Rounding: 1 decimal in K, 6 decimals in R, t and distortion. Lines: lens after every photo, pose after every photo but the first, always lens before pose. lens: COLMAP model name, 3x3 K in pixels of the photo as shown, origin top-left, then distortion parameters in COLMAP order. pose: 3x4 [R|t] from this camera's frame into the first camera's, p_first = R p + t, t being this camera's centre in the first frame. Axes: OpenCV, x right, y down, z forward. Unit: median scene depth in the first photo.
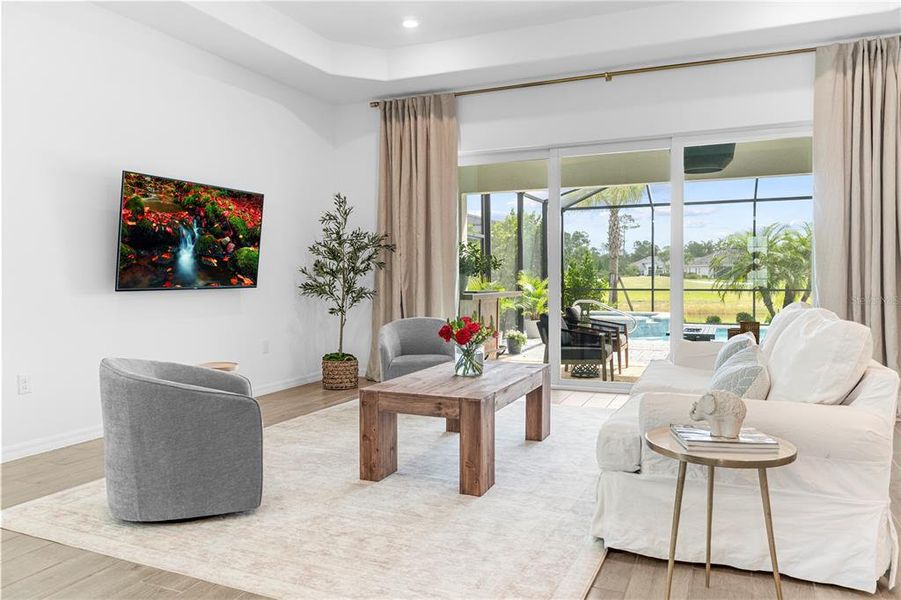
lens RADIAL K [[664.4, 0, 450.5], [0, 664.4, 300.0], [0, 0, 1]] dist [0.003630, 0.000742]
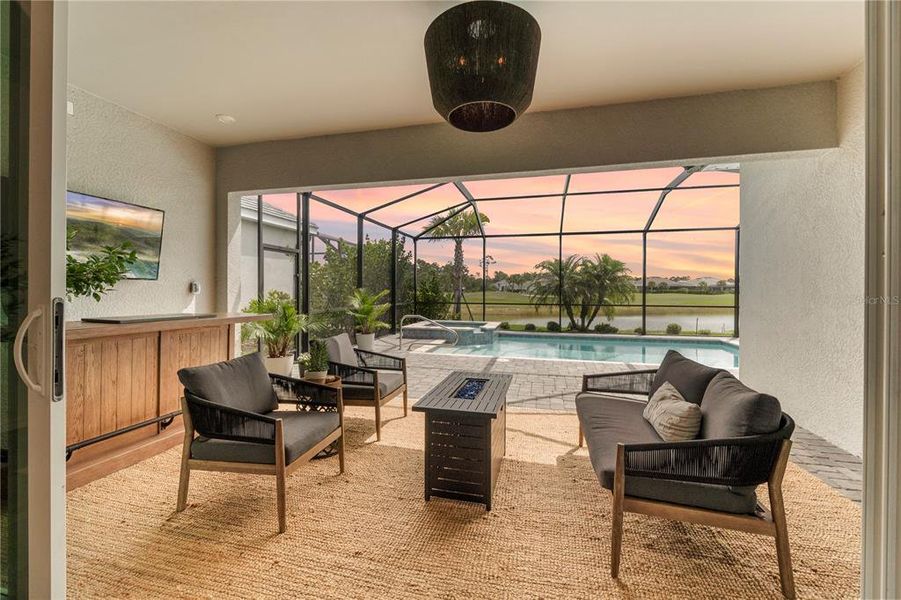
lens RADIAL K [[387.4, 0, 450.5], [0, 387.4, 300.0], [0, 0, 1]] dist [-0.000739, -0.000191]
pose [[0.987977, 0.005225, 0.154515, 0.328780], [-0.003395, 0.999921, -0.012101, -0.034544], [-0.154566, 0.011431, 0.987916, 0.733793]]
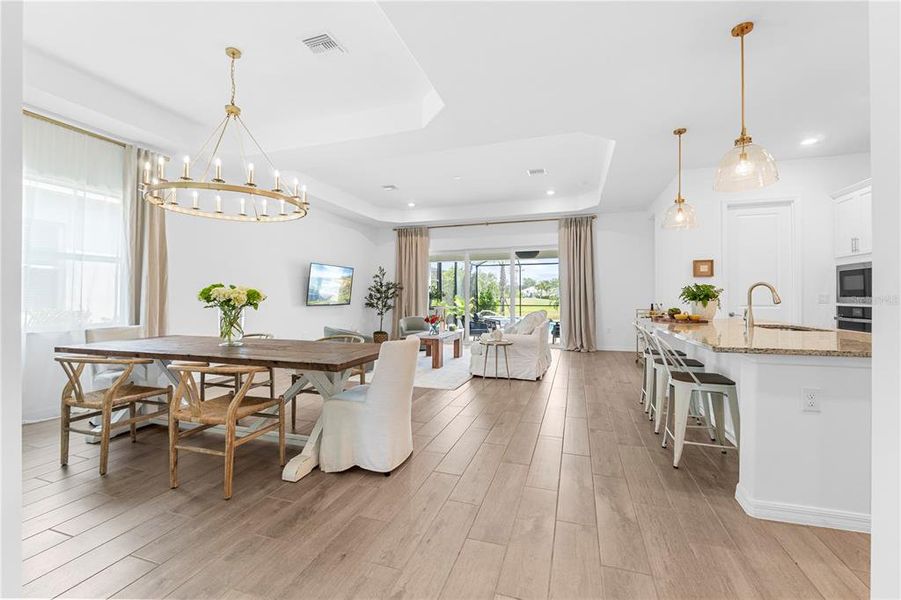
lens RADIAL K [[387.4, 0, 450.5], [0, 387.4, 300.0], [0, 0, 1]] dist [-0.000739, -0.000191]
pose [[0.996483, 0.003425, 0.083724, -0.027848], [-0.000997, 0.999578, -0.029018, 0.005912], [-0.083788, 0.028832, 0.996066, -0.444379]]
